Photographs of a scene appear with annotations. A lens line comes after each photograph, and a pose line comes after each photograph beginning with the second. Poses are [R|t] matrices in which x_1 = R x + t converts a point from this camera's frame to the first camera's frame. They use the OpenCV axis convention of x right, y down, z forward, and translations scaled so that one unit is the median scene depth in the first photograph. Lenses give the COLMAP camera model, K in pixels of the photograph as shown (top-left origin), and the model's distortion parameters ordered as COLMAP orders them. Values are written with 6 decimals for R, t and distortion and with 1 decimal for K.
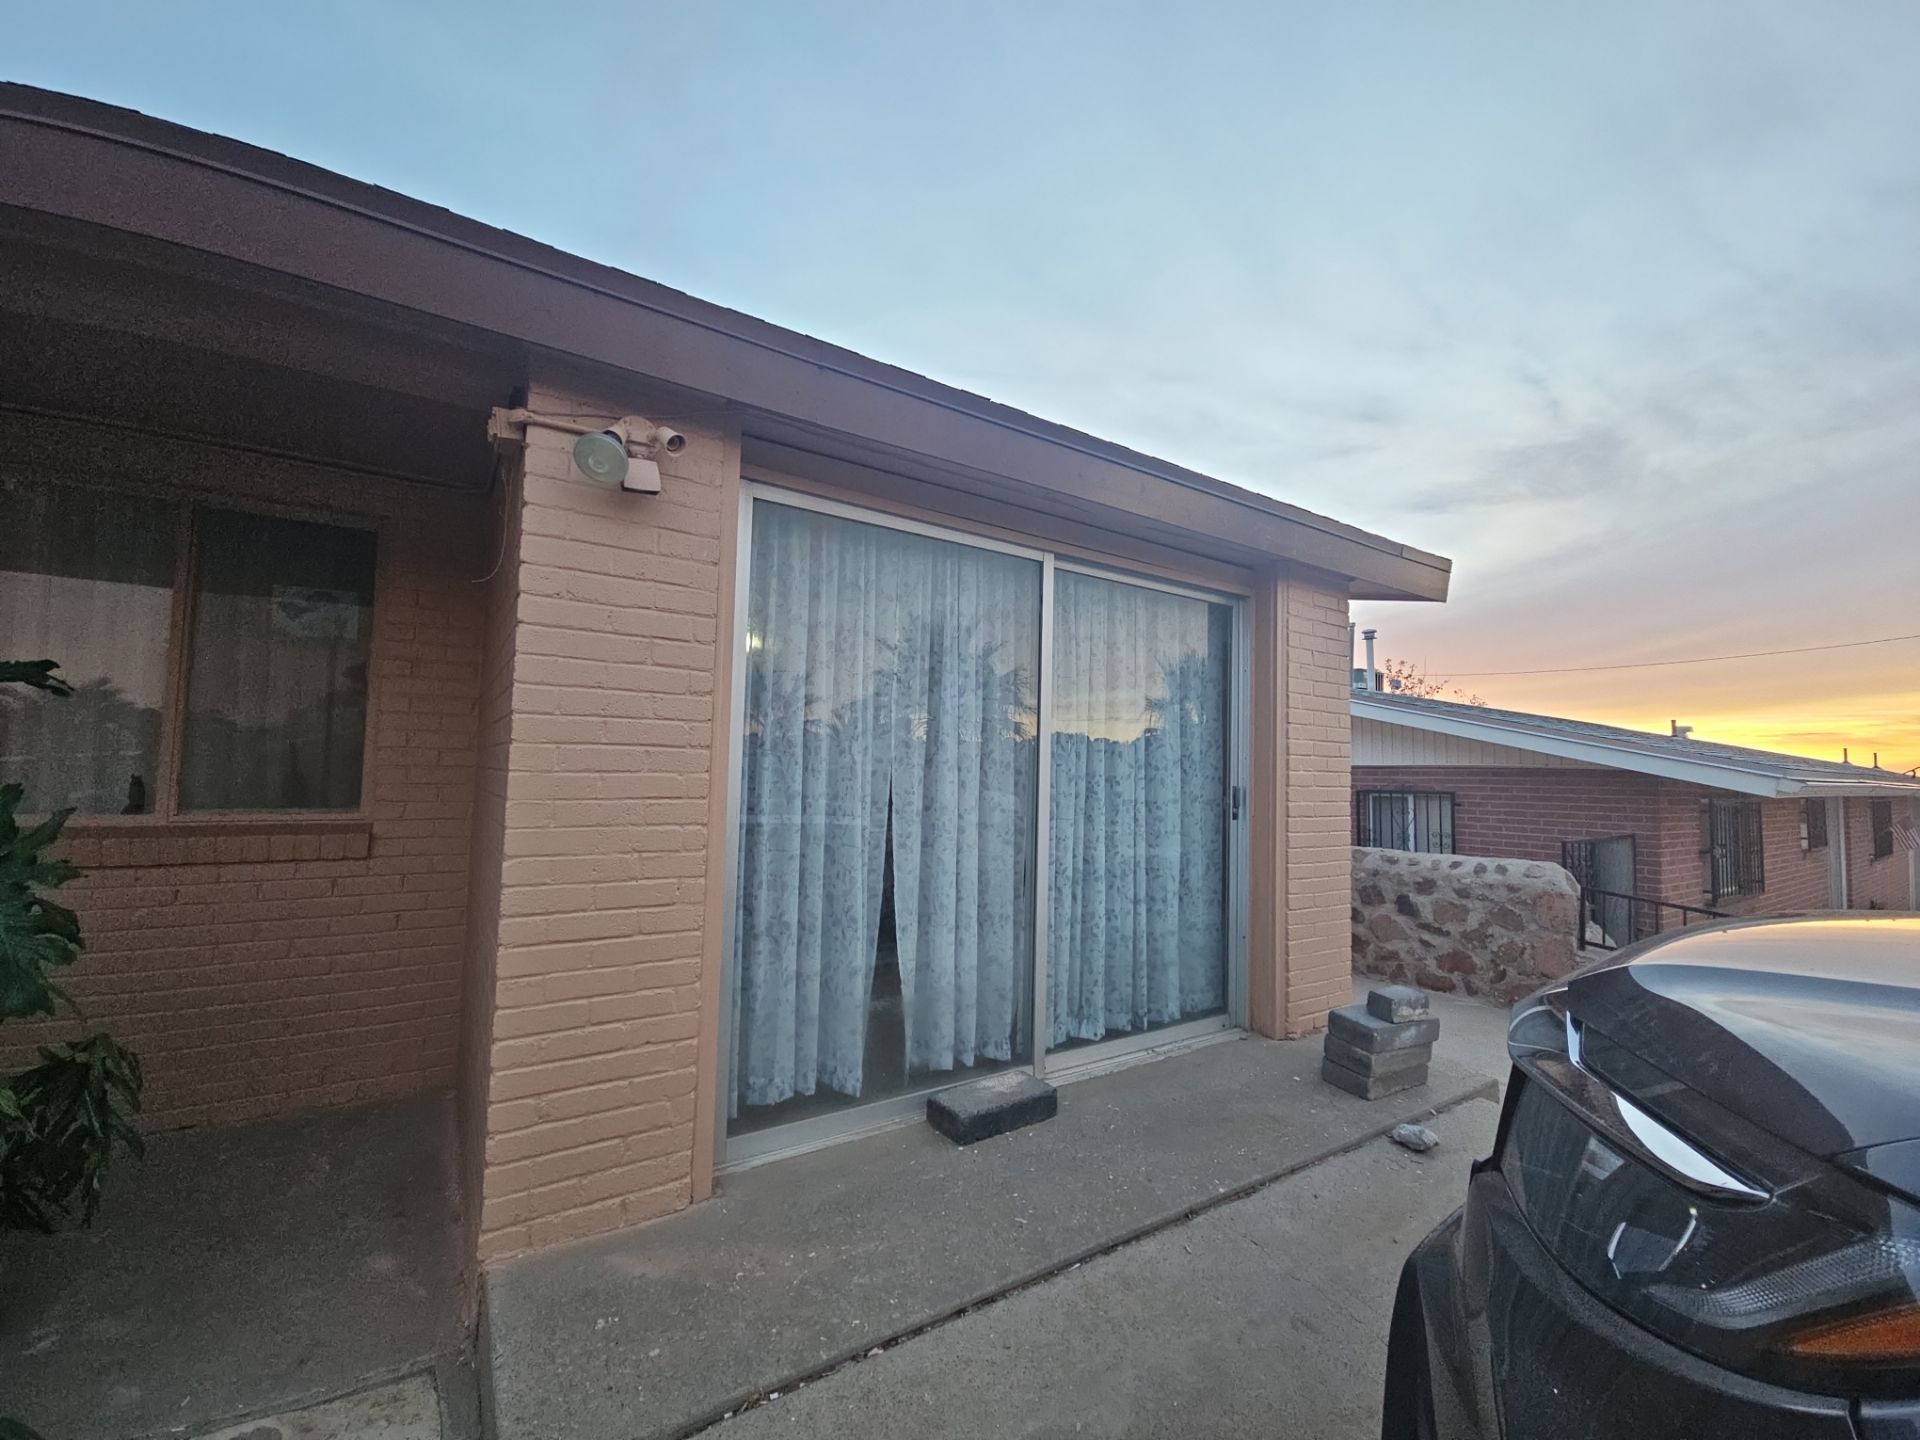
lens RADIAL K [[794.2, 0, 960.0], [0, 794.2, 720.0], [0, 0, 1]] dist [-0.001486, -0.000391]
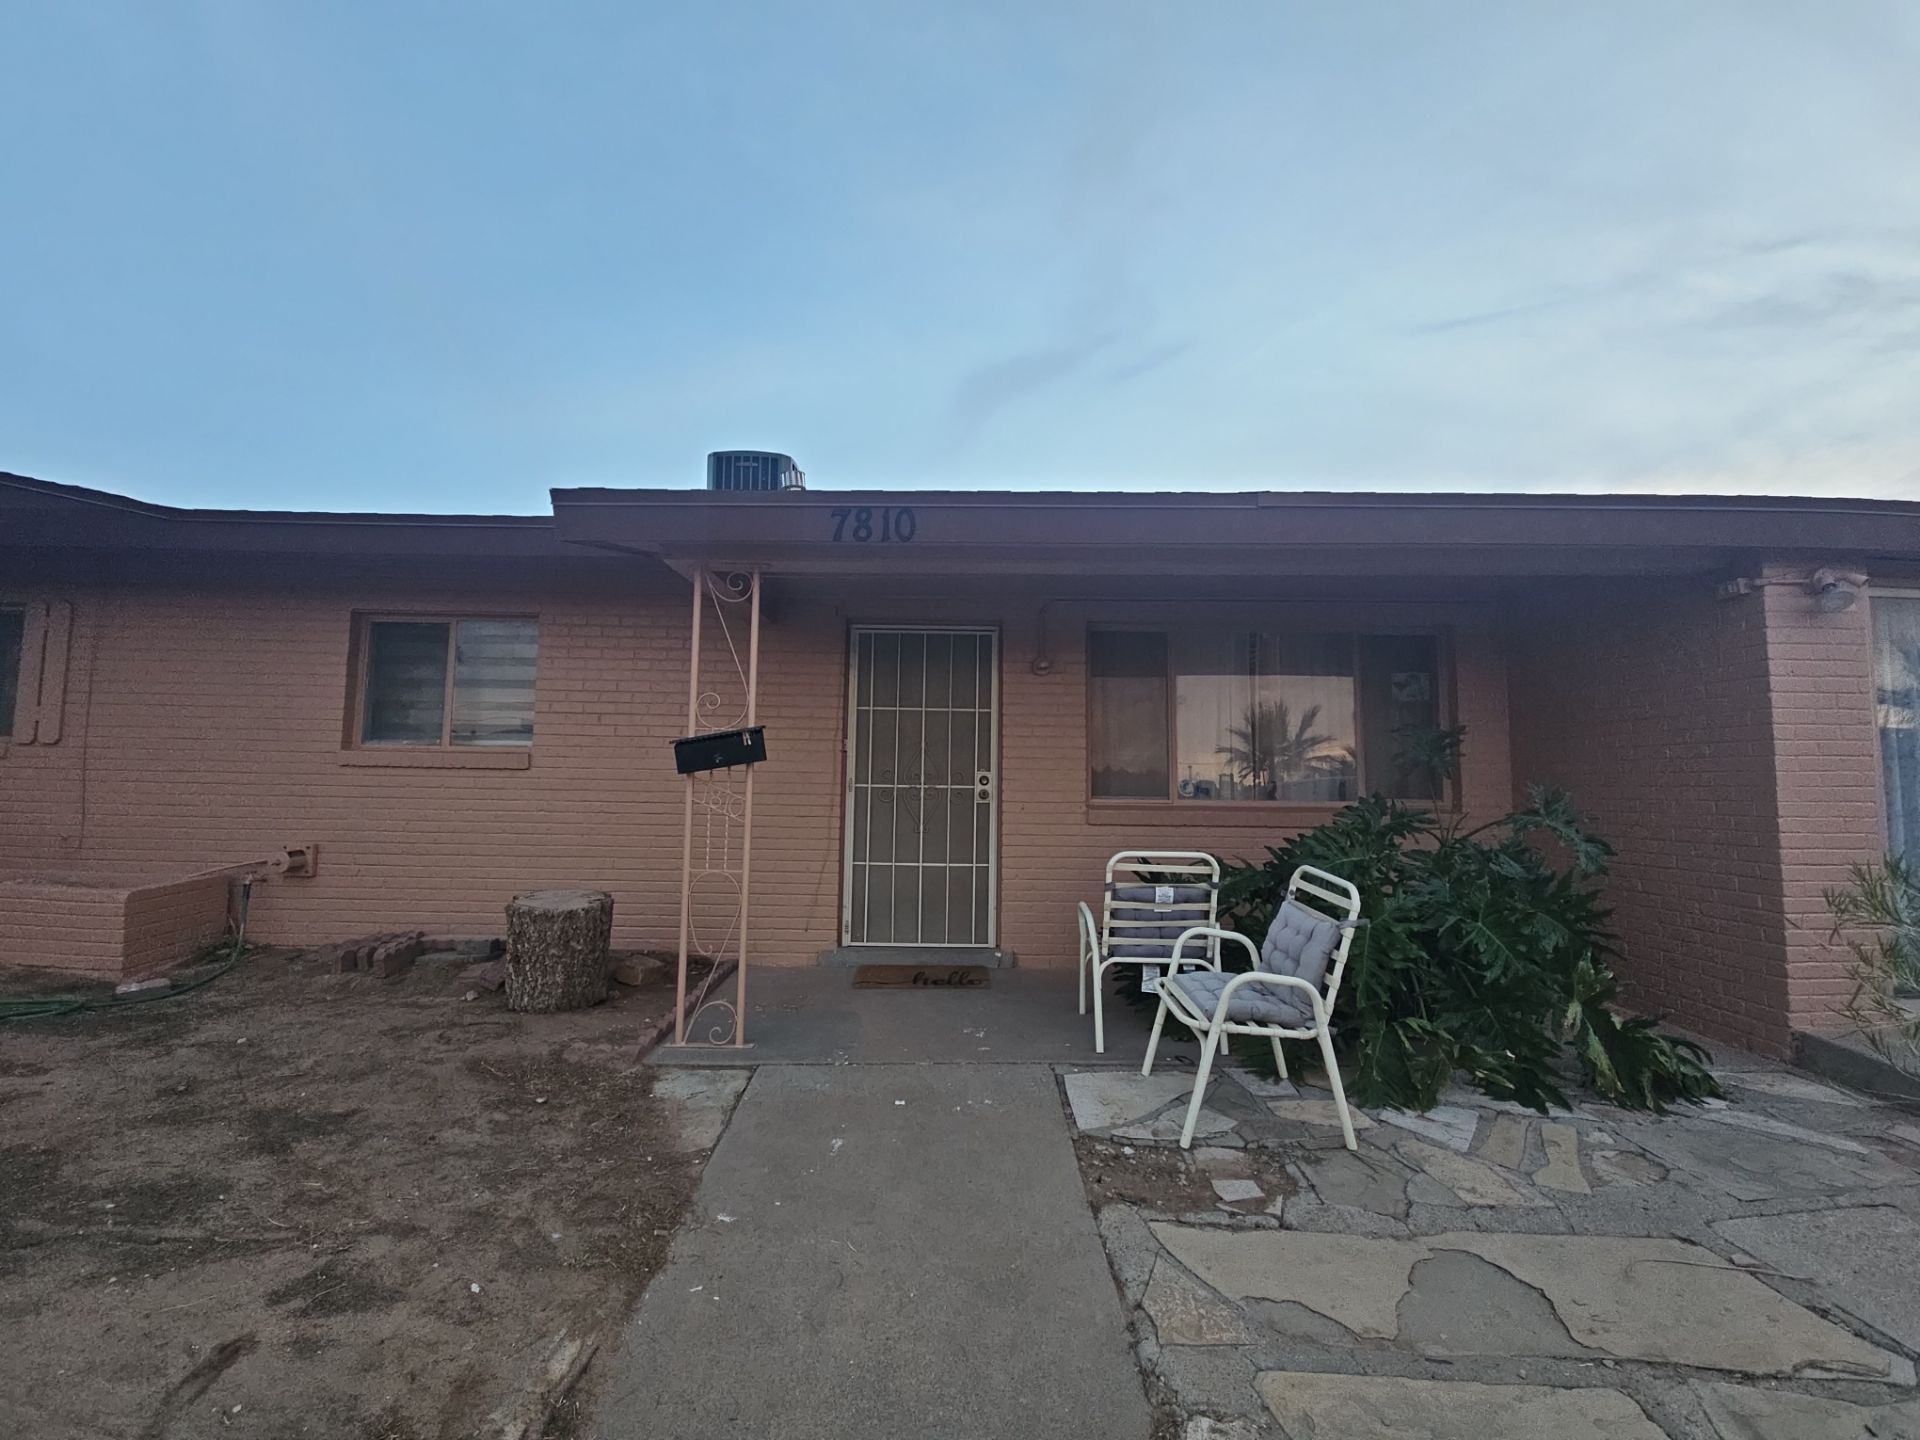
lens RADIAL K [[794.2, 0, 960.0], [0, 794.2, 720.0], [0, 0, 1]] dist [-0.001486, -0.000391]
pose [[0.825492, -0.052671, -0.561951, -0.727074], [0.038715, 0.998575, -0.036724, -0.038379], [0.563084, 0.008559, 0.826355, -1.102919]]
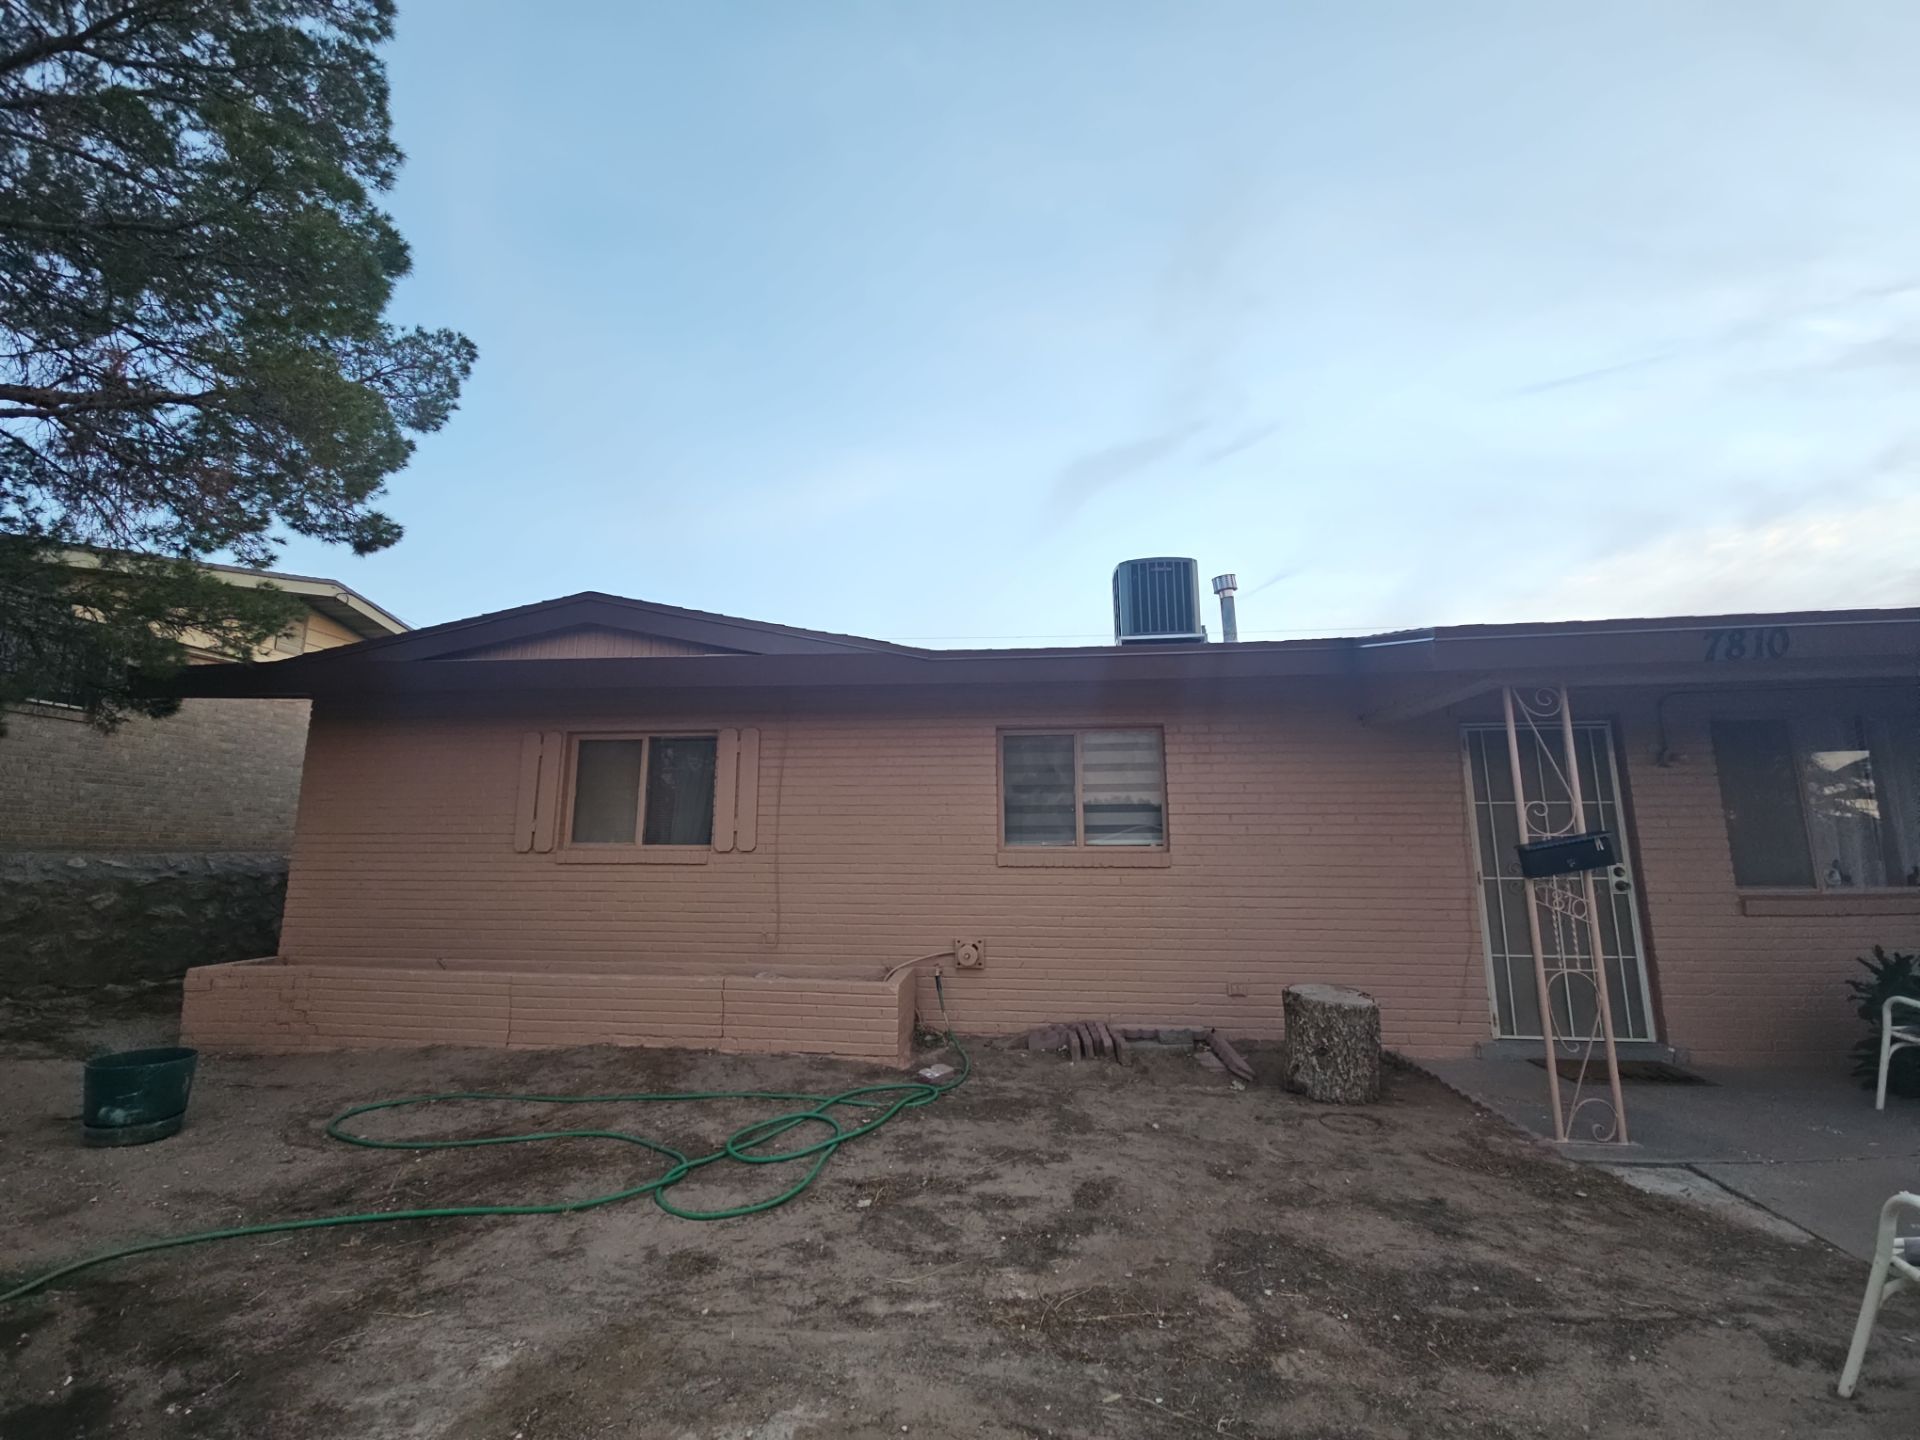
lens RADIAL K [[794.2, 0, 960.0], [0, 794.2, 720.0], [0, 0, 1]] dist [-0.001486, -0.000391]
pose [[0.745784, -0.130693, -0.653242, -1.624374], [0.058892, 0.989663, -0.130766, -0.166341], [0.663579, 0.059053, 0.745772, -1.999582]]
